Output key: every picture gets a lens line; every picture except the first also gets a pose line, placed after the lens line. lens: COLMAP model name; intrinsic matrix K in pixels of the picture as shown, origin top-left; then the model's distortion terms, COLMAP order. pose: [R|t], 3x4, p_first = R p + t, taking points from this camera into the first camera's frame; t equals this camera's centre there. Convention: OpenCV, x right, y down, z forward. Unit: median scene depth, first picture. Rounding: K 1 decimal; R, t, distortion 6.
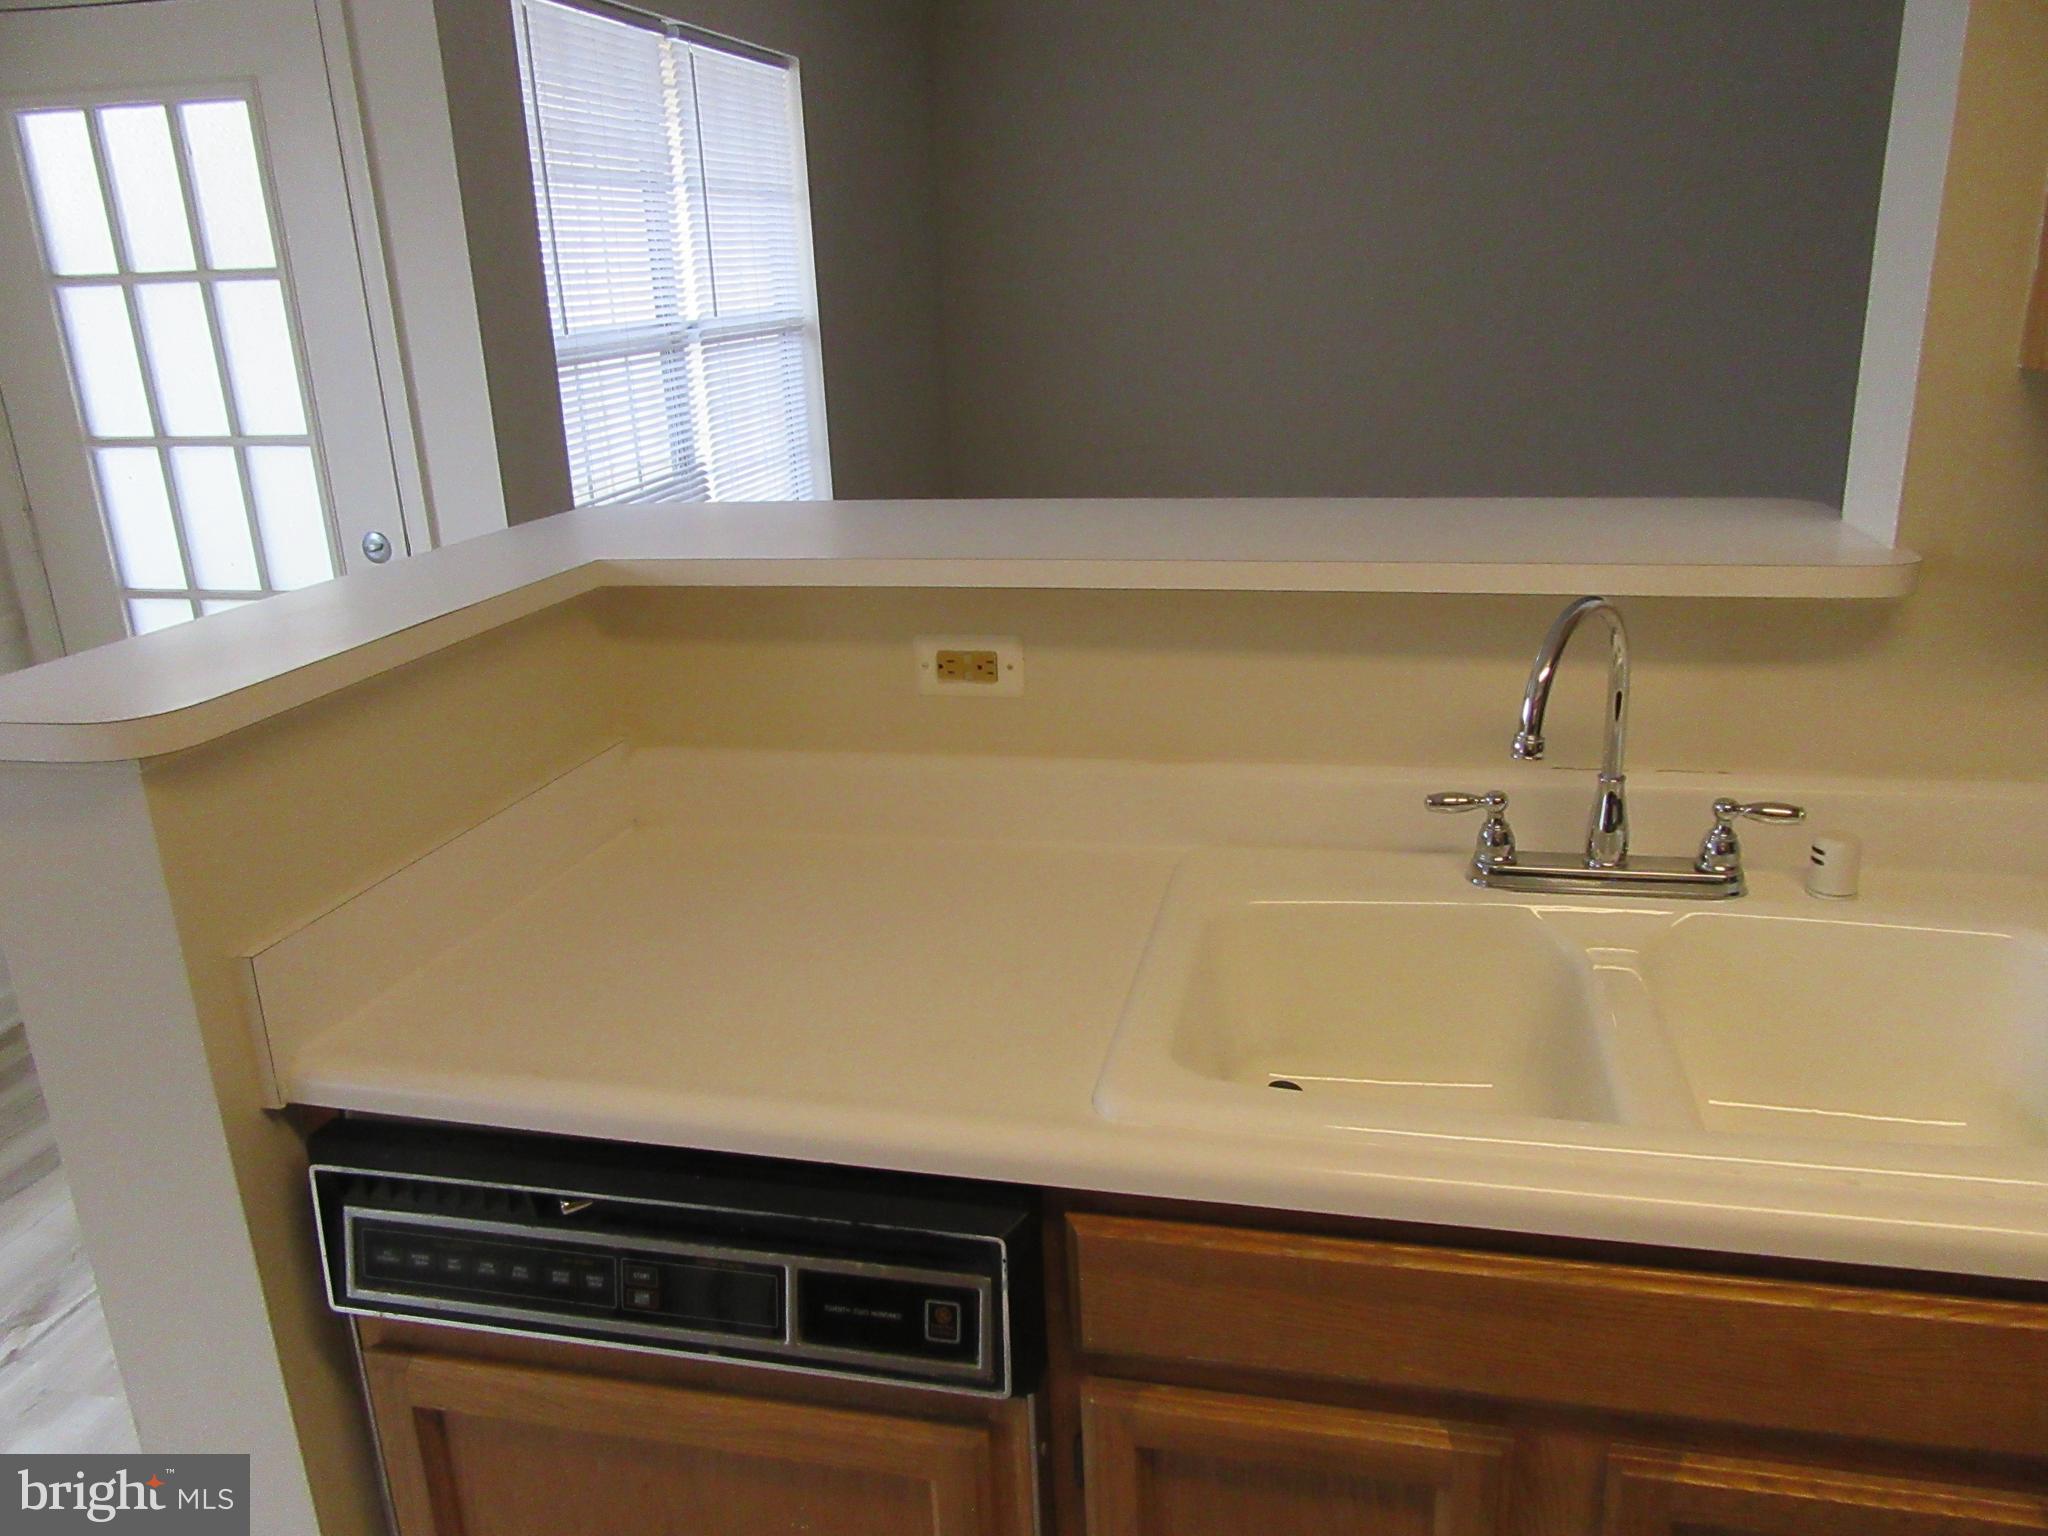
lens RADIAL K [[1520.0, 0, 1028.0], [0, 1520.0, 774.2], [0, 0, 1]] dist [-0.009933, 0.010944]
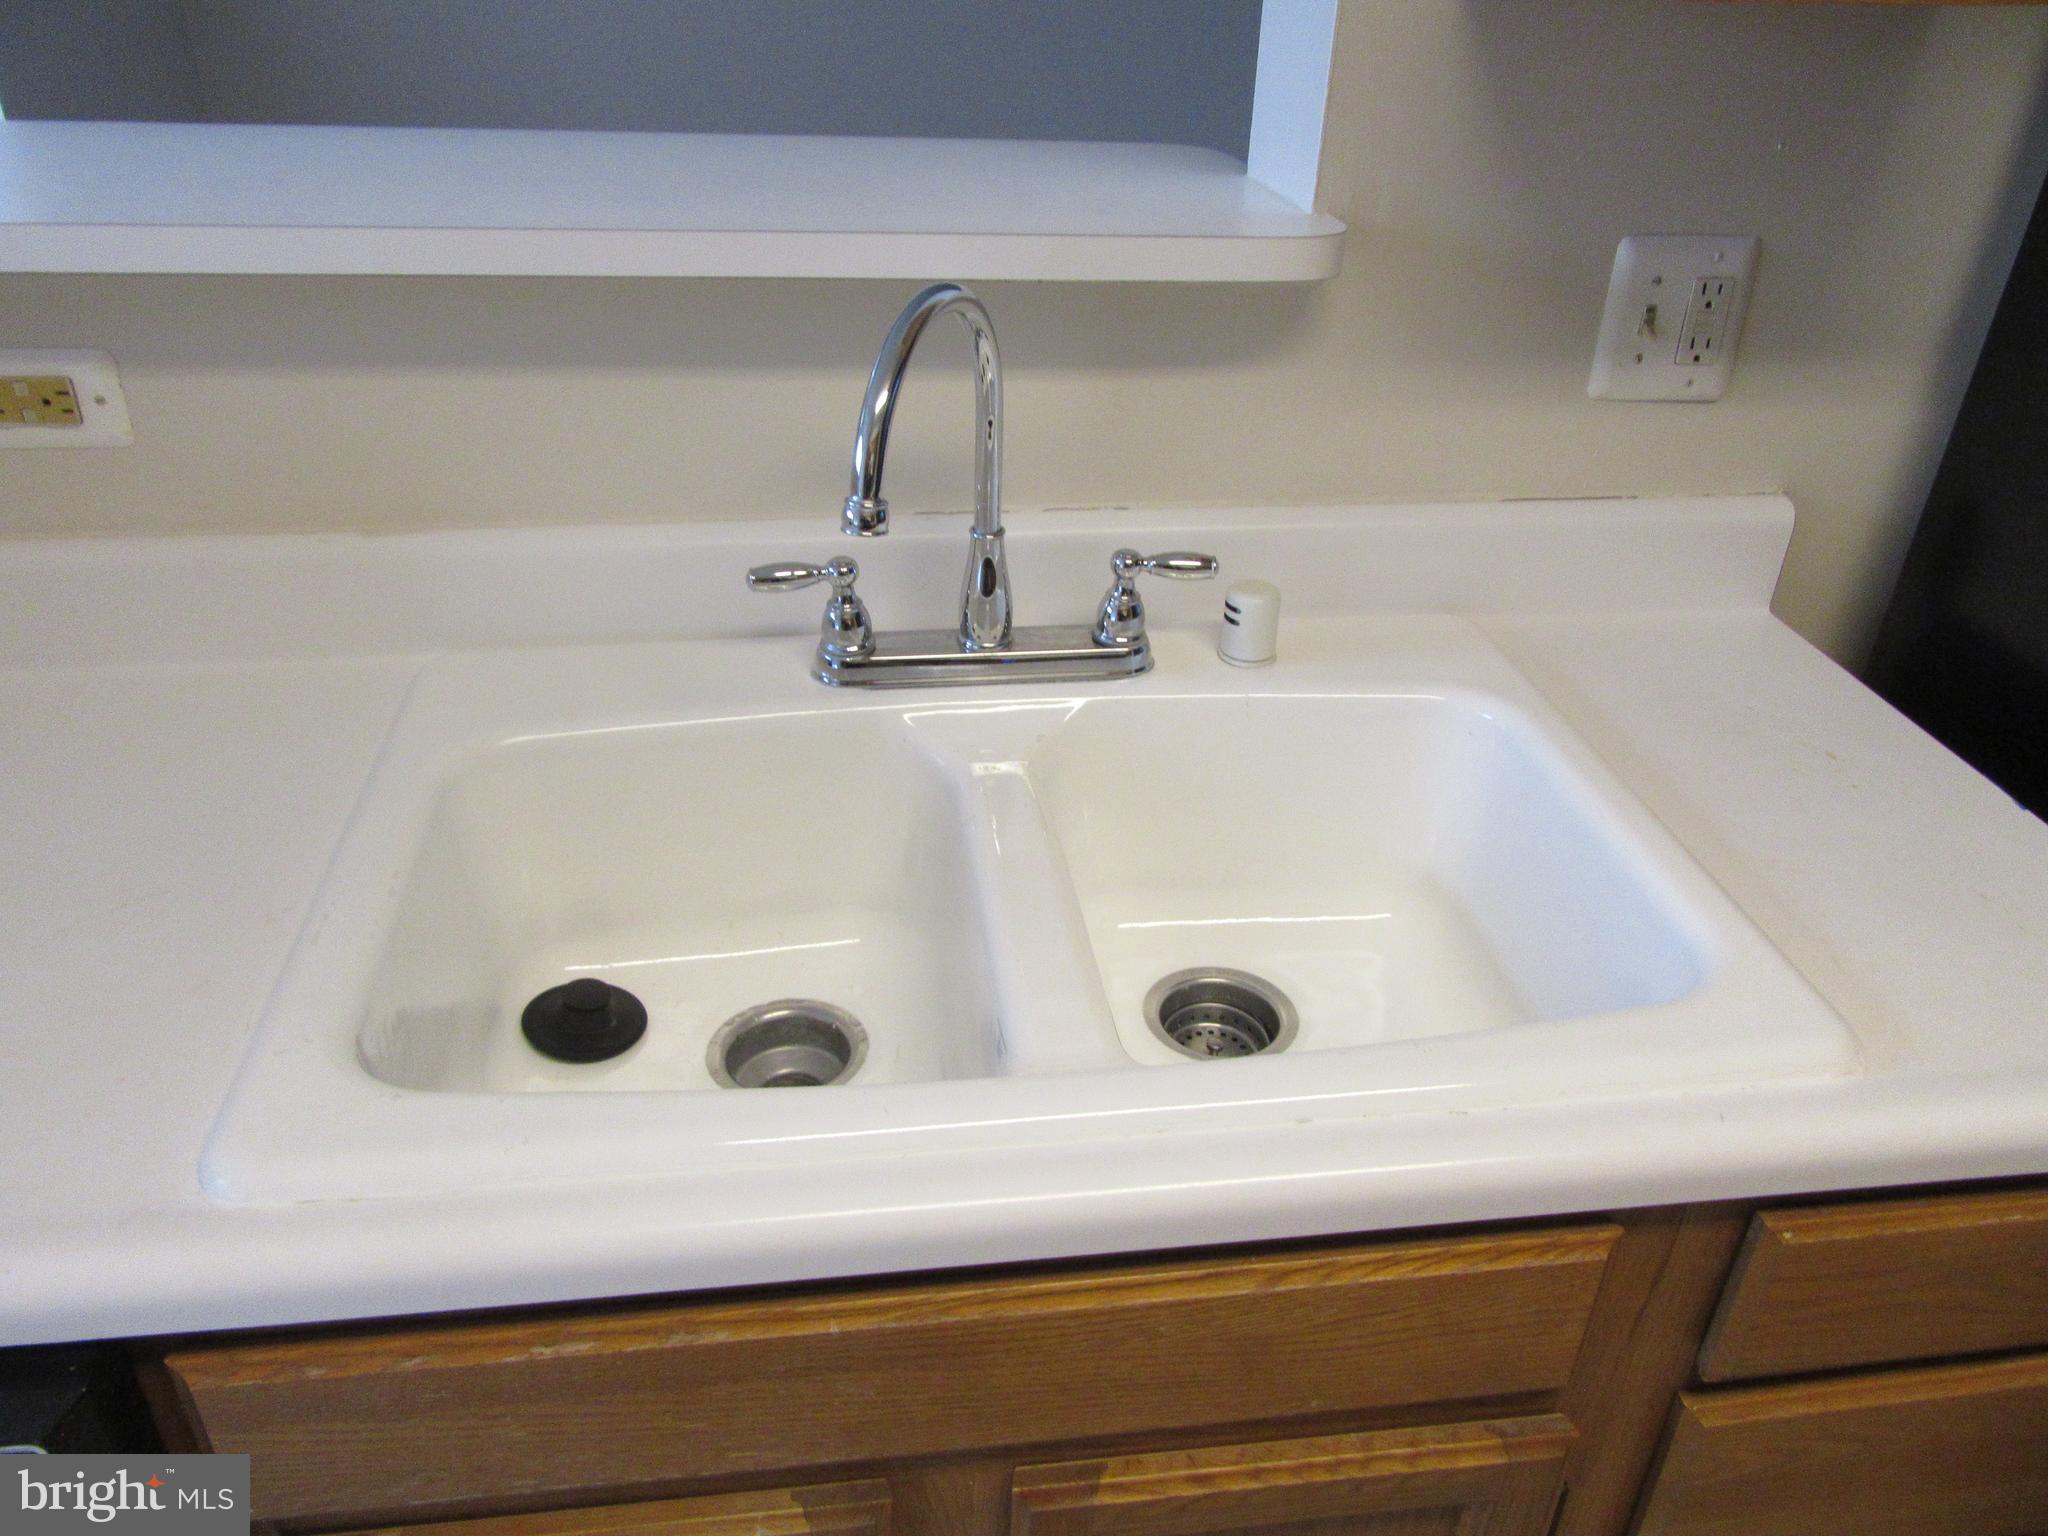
lens RADIAL K [[1520.0, 0, 1010.6], [0, 1520.0, 774.8], [0, 0, 1]] dist [-0.009933, 0.010944]
pose [[0.933935, -0.118392, 0.337266, 0.126844], [0.044013, 0.974463, 0.220191, -0.045899], [-0.354722, -0.190799, 0.915297, 0.283337]]
